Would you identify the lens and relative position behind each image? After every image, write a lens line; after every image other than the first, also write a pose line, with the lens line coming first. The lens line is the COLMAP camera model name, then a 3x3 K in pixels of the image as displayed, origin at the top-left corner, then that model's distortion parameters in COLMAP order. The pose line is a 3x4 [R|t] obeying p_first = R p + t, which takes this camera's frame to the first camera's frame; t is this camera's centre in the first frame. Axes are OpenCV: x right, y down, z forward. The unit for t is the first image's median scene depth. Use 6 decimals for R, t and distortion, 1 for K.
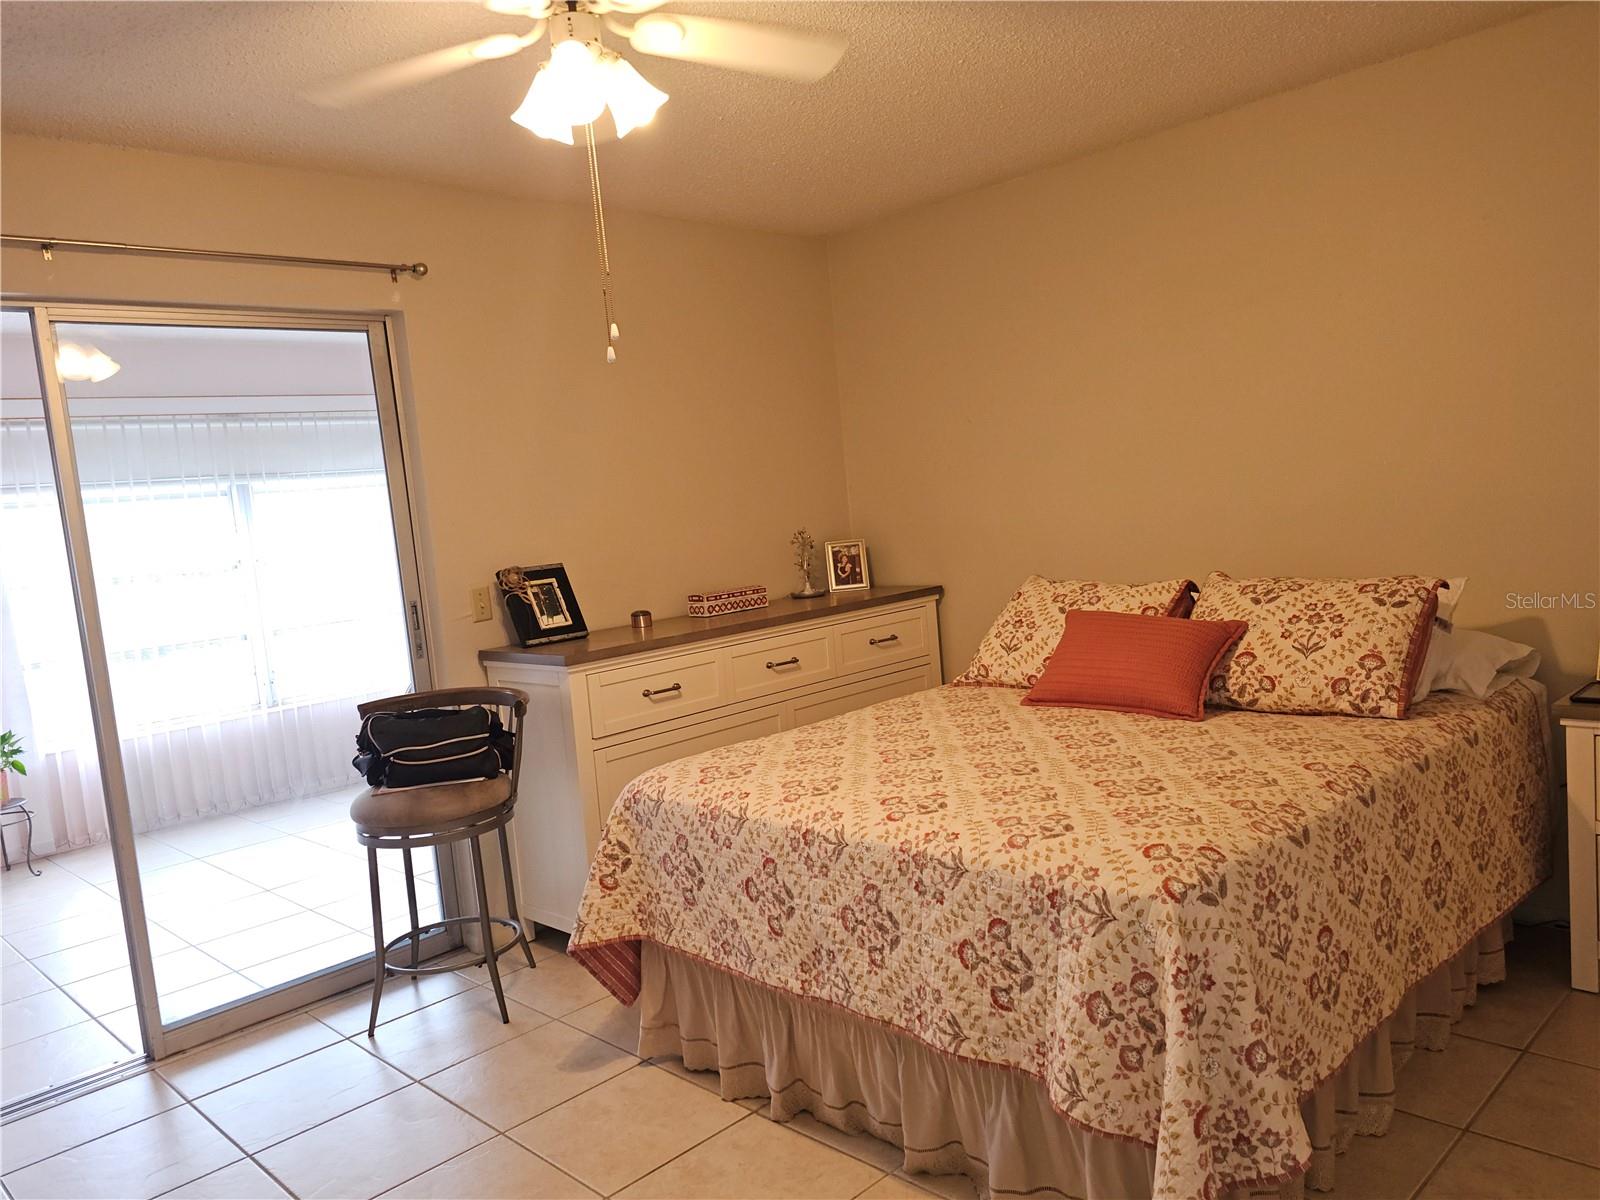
lens RADIAL K [[1182.4, 0, 800.0], [0, 1182.4, 600.0], [0, 0, 1]] dist [0.082550, -0.109545]
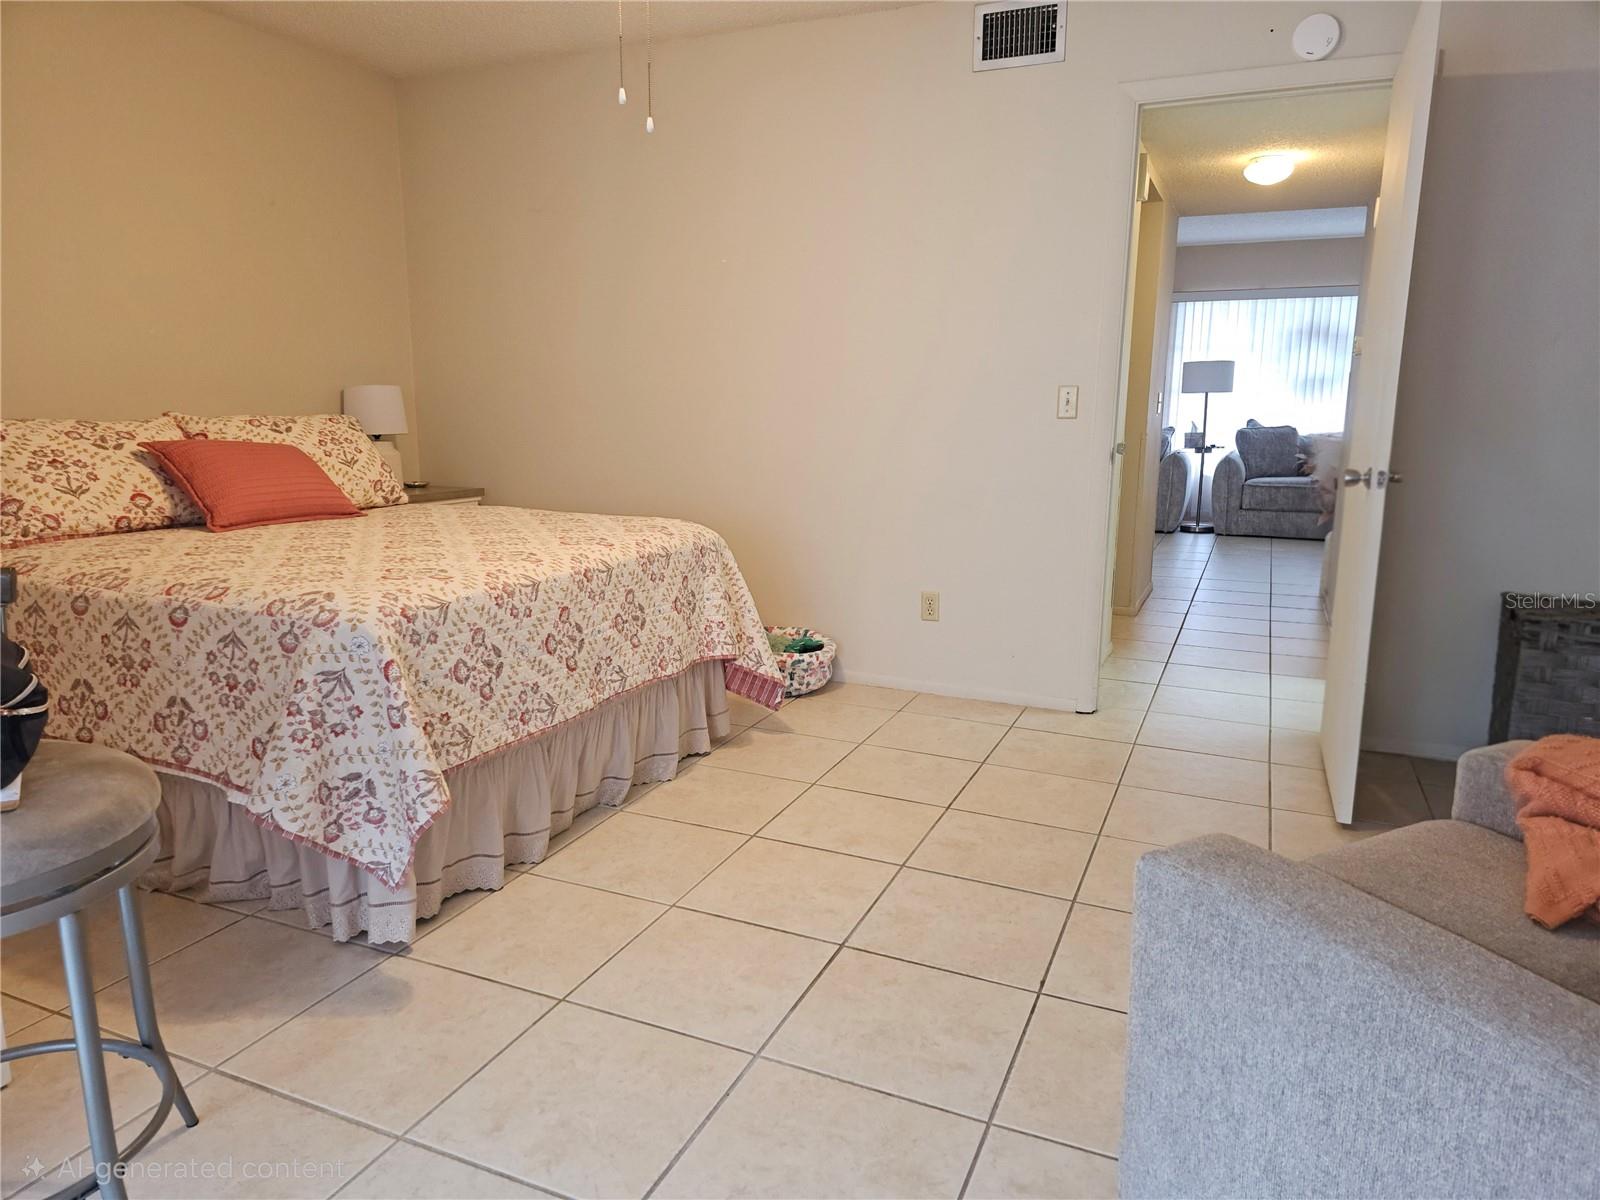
lens RADIAL K [[1053.6, 0, 796.9], [0, 1053.6, 592.2], [0, 0, 1]] dist [0.086878, -0.077318]
pose [[-0.370088, -0.082669, 0.925311, -1.045711], [0.109146, 0.985265, 0.131680, 0.094953], [-0.922563, 0.149727, -0.355612, 1.155060]]
